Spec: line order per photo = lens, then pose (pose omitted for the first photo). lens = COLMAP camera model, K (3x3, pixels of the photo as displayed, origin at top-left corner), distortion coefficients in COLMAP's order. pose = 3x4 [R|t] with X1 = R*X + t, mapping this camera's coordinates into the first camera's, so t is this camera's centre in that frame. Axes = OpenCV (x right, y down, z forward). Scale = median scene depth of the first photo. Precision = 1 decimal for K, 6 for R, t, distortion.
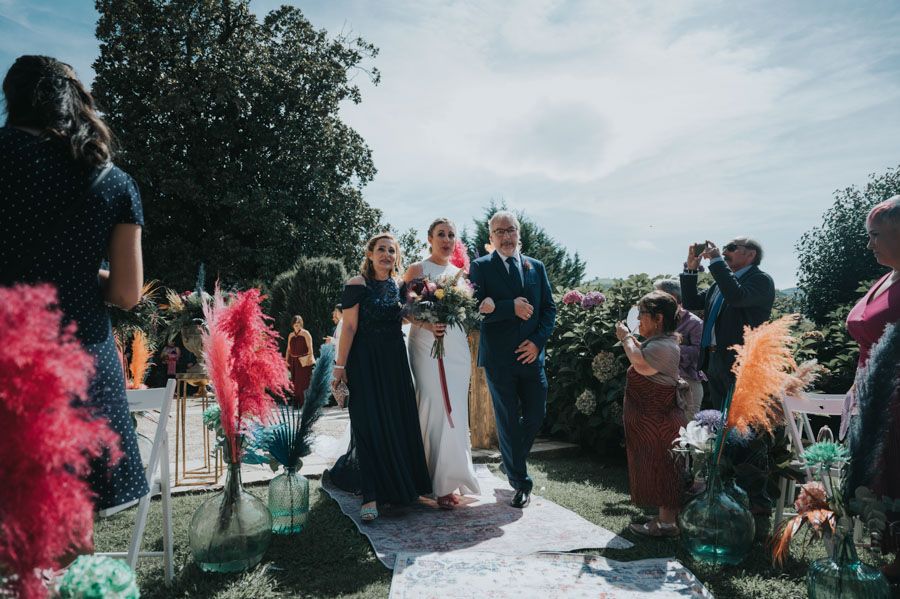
lens RADIAL K [[606.7, 0, 450.0], [0, 606.7, 299.5], [0, 0, 1]] dist [-0.002769, 0.006336]
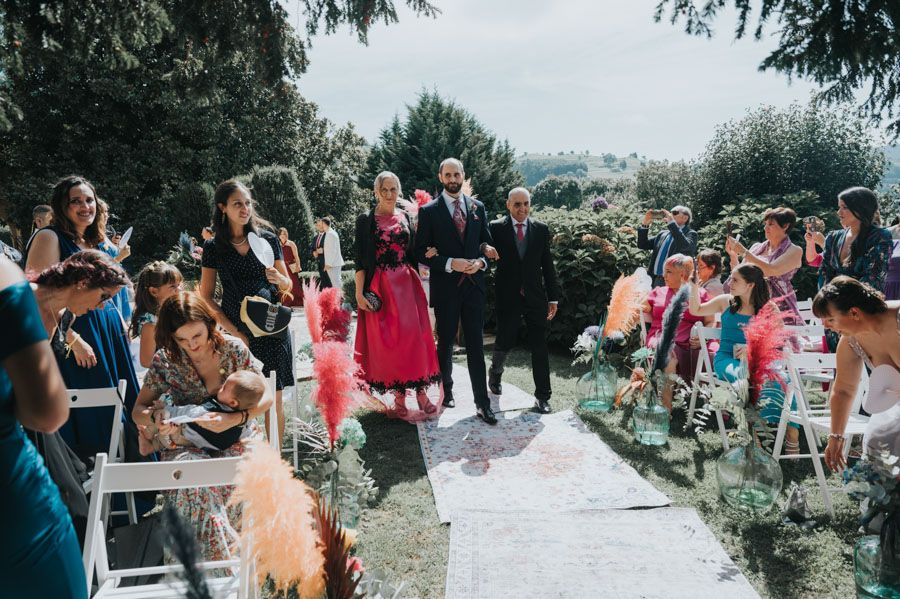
lens RADIAL K [[681.7, 0, 450.0], [0, 681.7, 299.5], [0, 0, 1]] dist [-0.006916, 0.003253]
pose [[0.991226, -0.040346, 0.125871, -0.050361], [0.011980, 0.975779, 0.218430, -0.076030], [-0.131636, -0.215006, 0.967701, -0.188633]]
